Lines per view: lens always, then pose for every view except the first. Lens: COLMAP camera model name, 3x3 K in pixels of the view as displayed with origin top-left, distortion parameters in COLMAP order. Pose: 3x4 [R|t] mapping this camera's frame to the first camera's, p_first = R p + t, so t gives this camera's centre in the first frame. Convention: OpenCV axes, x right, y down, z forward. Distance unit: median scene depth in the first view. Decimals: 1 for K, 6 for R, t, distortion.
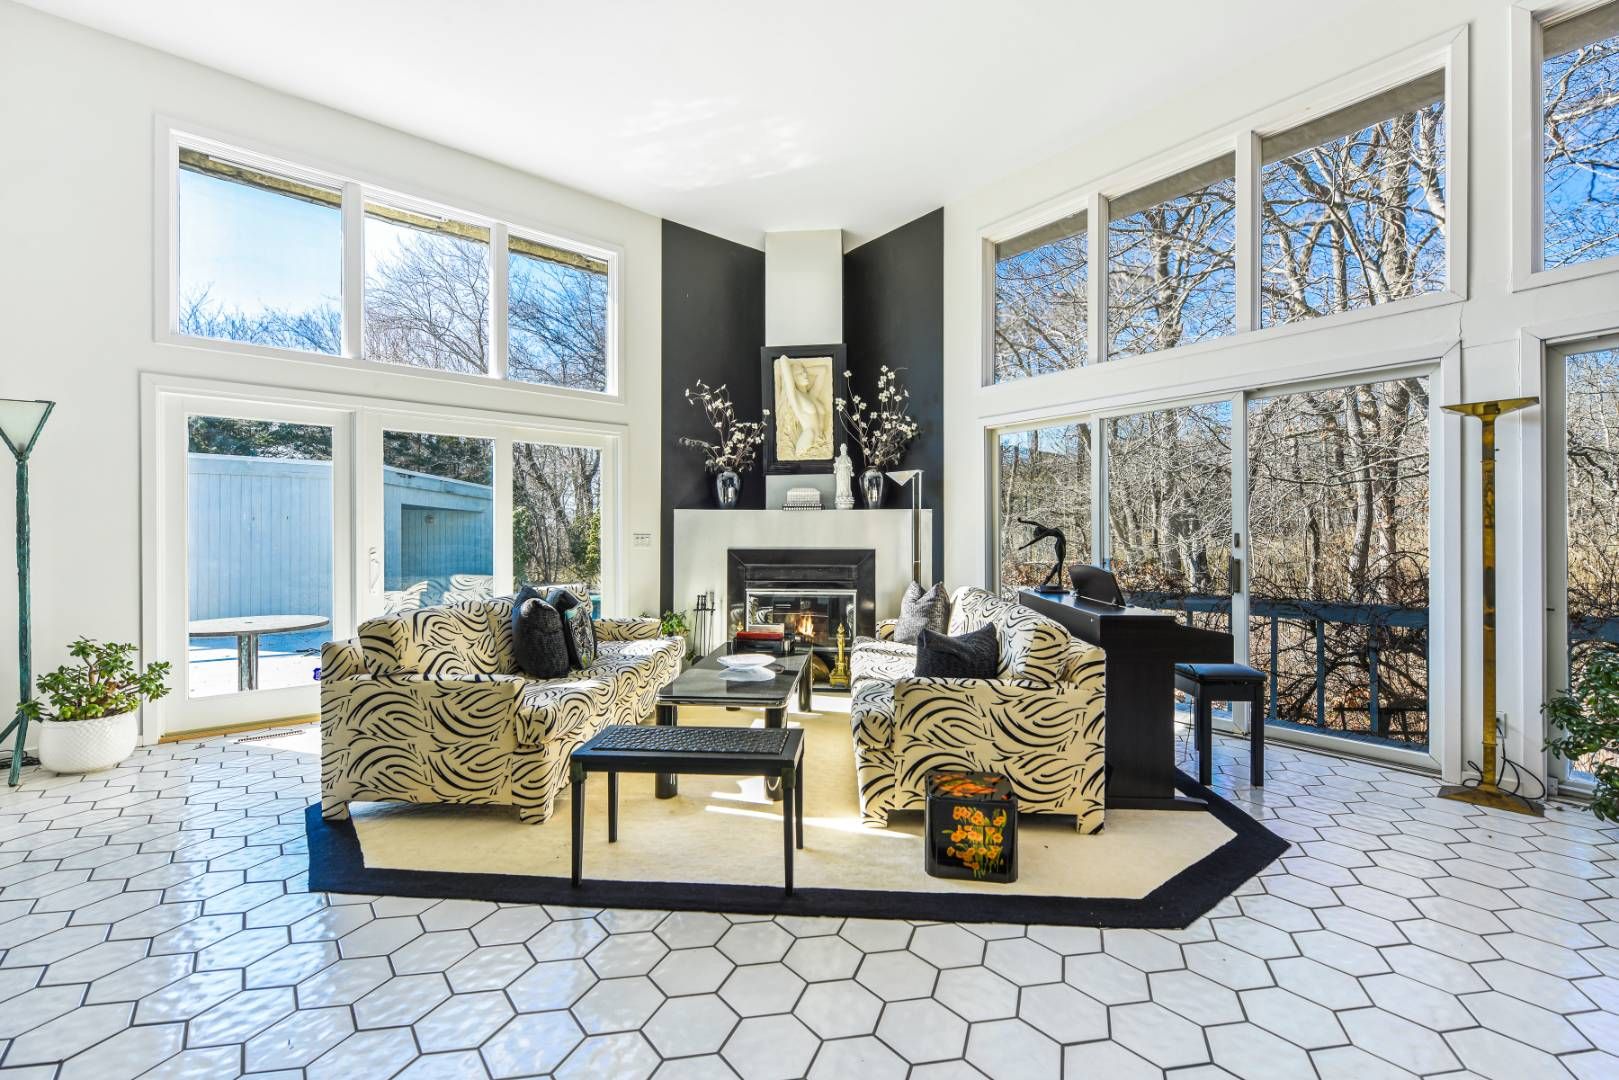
lens RADIAL K [[685.7, 0, 811.1], [0, 685.7, 546.3], [0, 0, 1]] dist [0.003162, 0.000114]
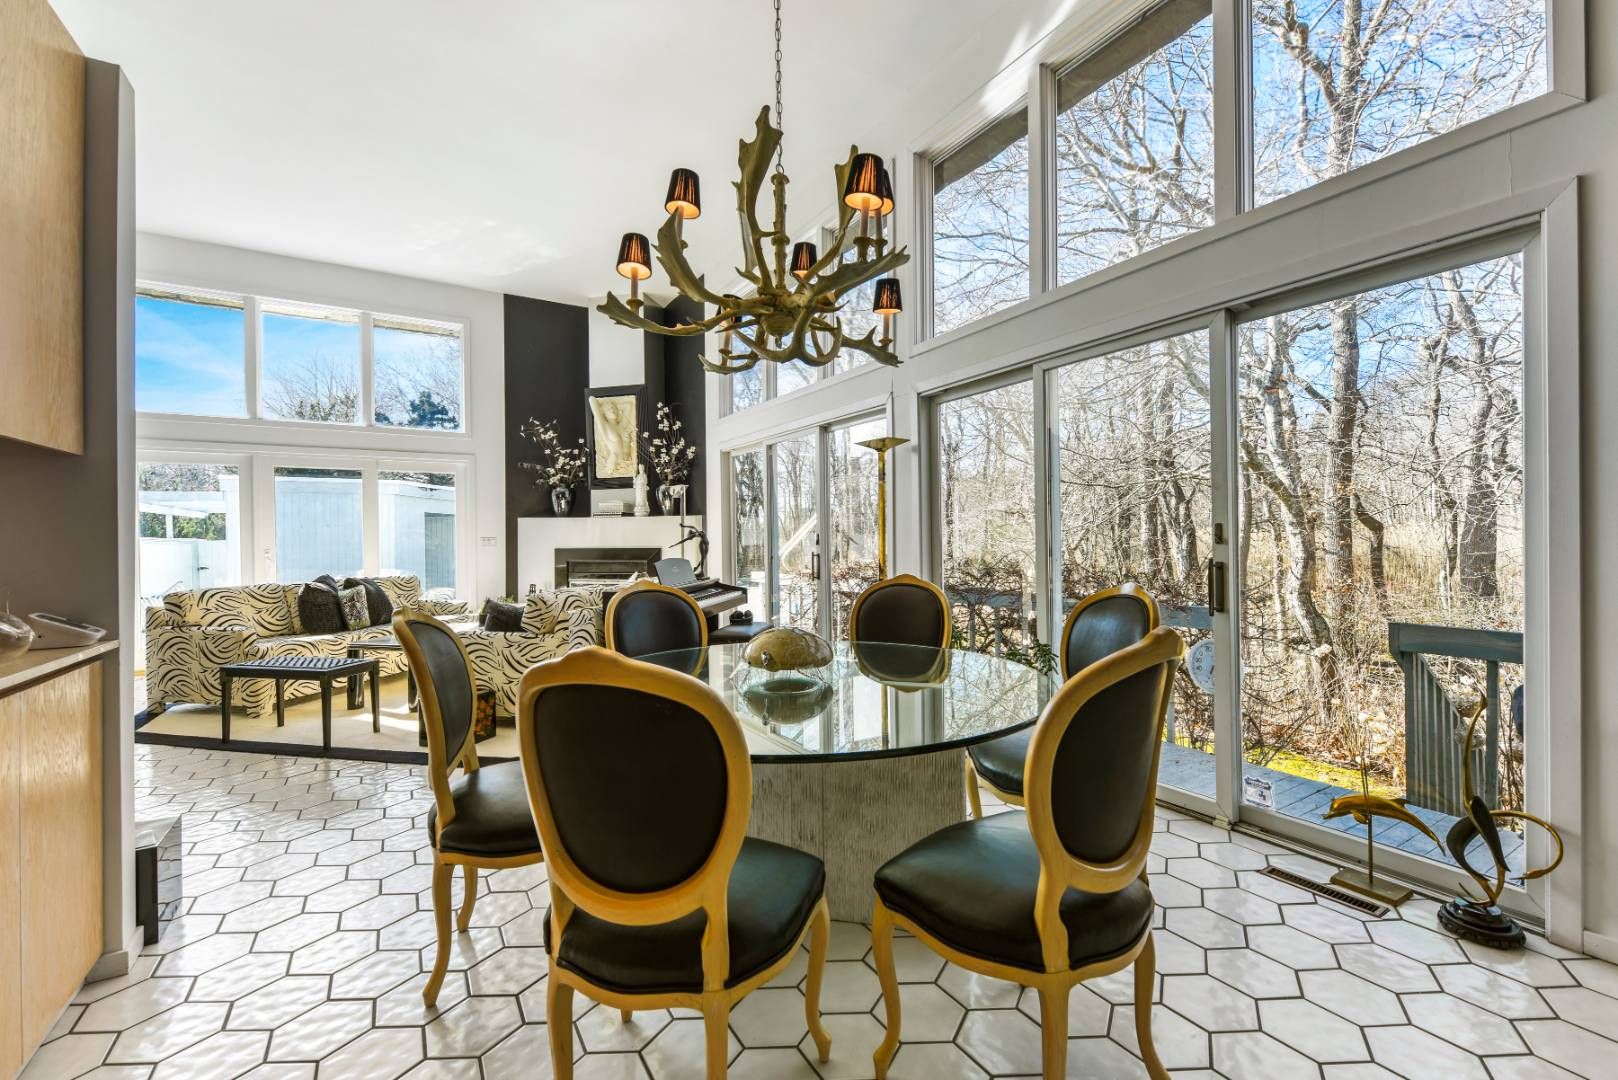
lens RADIAL K [[685.3, 0, 810.6], [0, 685.3, 546.3], [0, 0, 1]] dist [0.003162, 0.000114]
pose [[0.989963, -0.007266, -0.141142, 0.543960], [0.007455, 0.999972, 0.000807, 0.002361], [0.141132, -0.001851, 0.989989, -0.204370]]
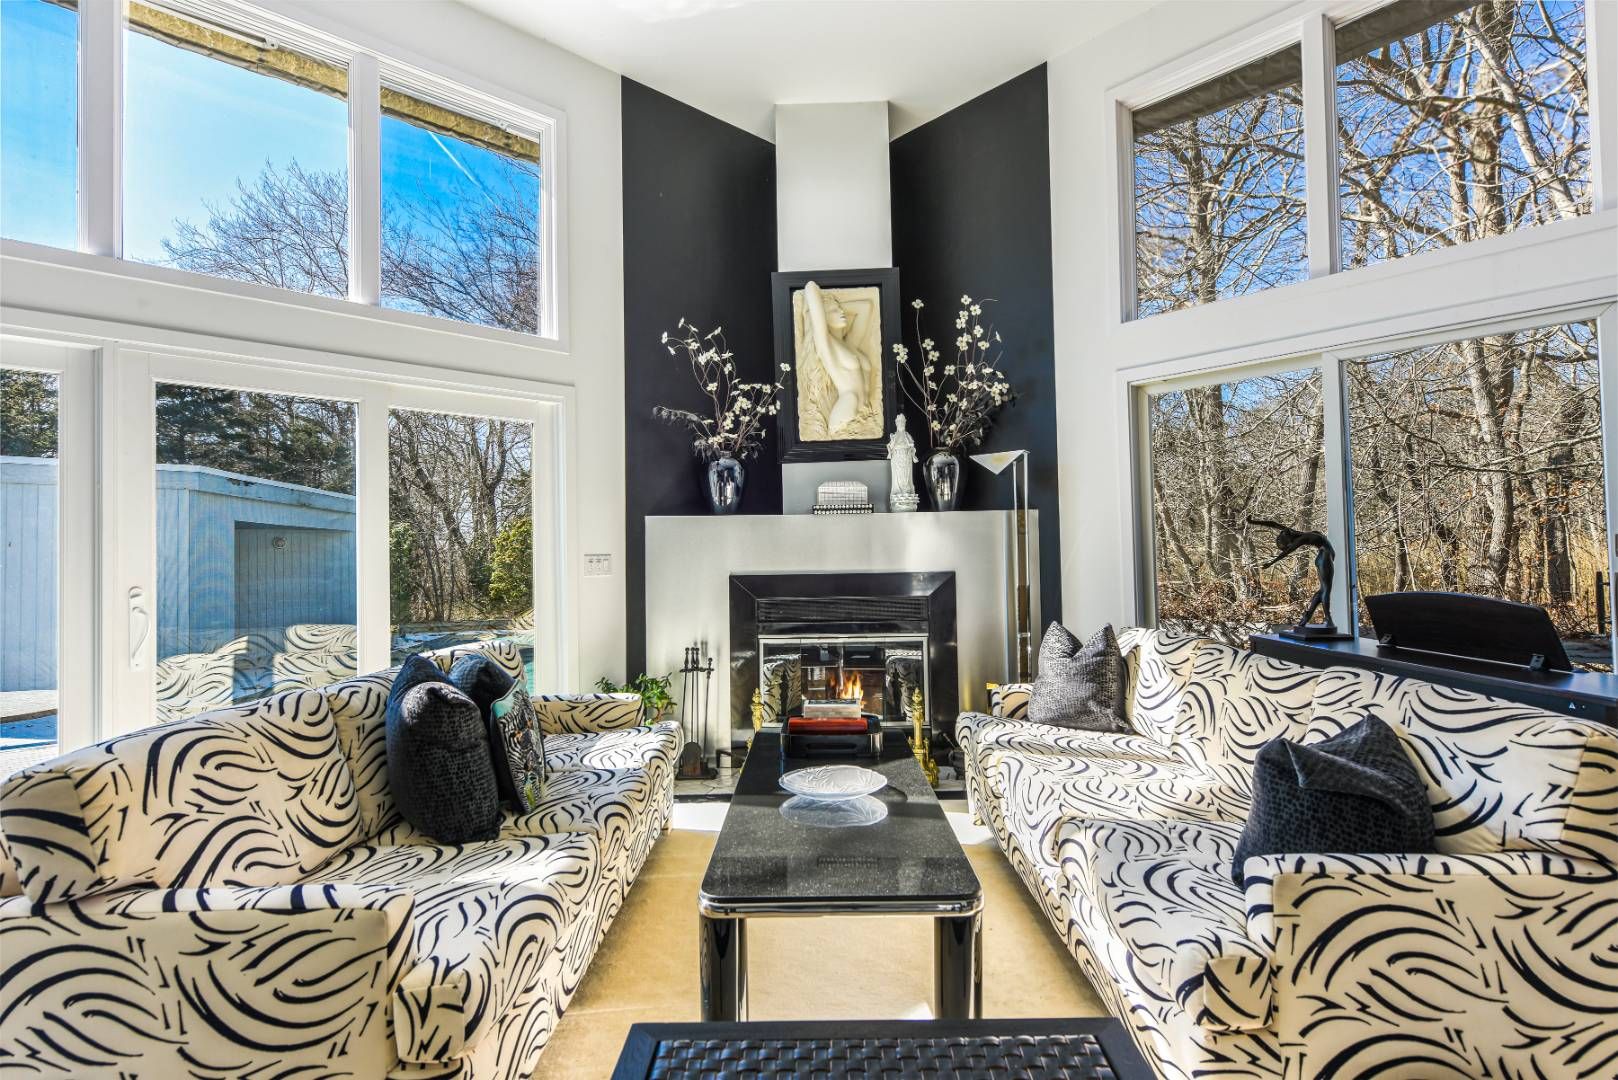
lens RADIAL K [[805.9, 0, 811.6], [0, 805.9, 543.8], [0, 0, 1]] dist [0.004153, -0.000409]
pose [[0.997503, -0.017370, 0.068460, -0.097733], [0.019350, 0.999410, -0.028377, -0.002852], [-0.067927, 0.029630, 0.997250, 0.231425]]
